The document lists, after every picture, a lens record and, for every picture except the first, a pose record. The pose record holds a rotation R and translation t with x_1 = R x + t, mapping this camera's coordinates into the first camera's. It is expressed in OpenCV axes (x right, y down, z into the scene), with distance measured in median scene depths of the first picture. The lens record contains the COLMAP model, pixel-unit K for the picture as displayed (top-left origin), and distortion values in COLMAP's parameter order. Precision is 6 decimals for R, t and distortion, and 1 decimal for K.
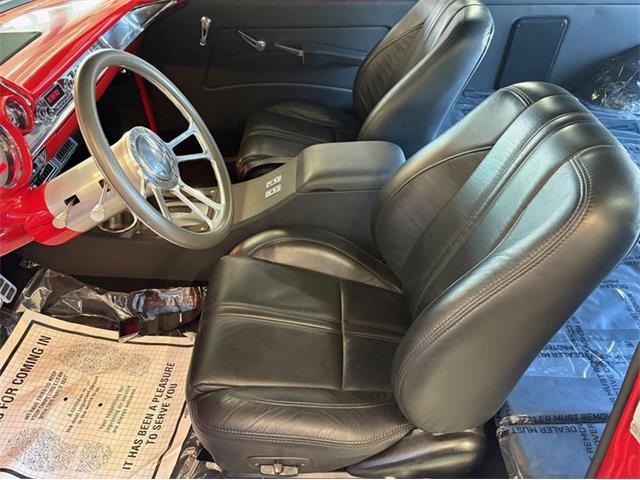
lens RADIAL K [[462.5, 0, 320.0], [0, 462.5, 240.0], [0, 0, 1]] dist [0.004526, -0.042356]
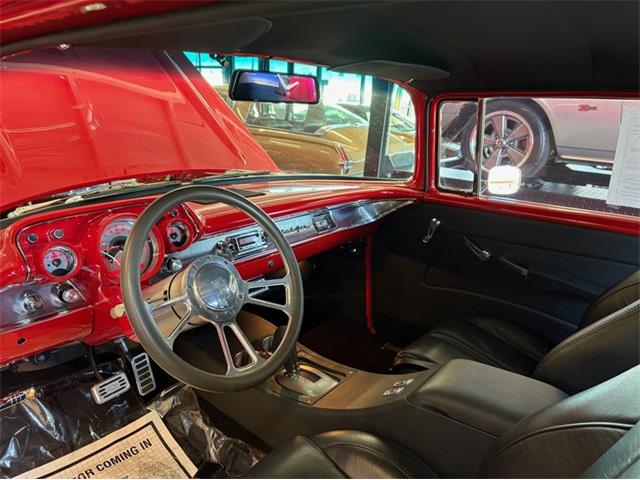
lens RADIAL K [[468.4, 0, 320.0], [0, 468.4, 240.0], [0, 0, 1]] dist [-0.001401, -0.001558]
pose [[0.779808, 0.185970, -0.597759, 0.277749], [-0.427102, 0.856160, -0.290815, -0.040971], [0.457694, 0.482084, 0.747068, 0.181295]]
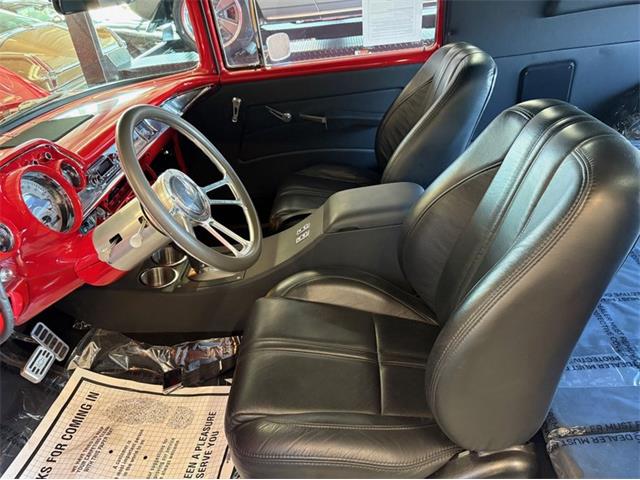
lens RADIAL K [[462.5, 0, 320.0], [0, 462.5, 240.0], [0, 0, 1]] dist [0.004526, -0.042356]
pose [[0.992968, -0.084030, -0.083384, 0.026347], [0.068393, 0.982138, -0.175293, 0.096568], [0.096624, 0.168357, 0.980979, -0.028900]]
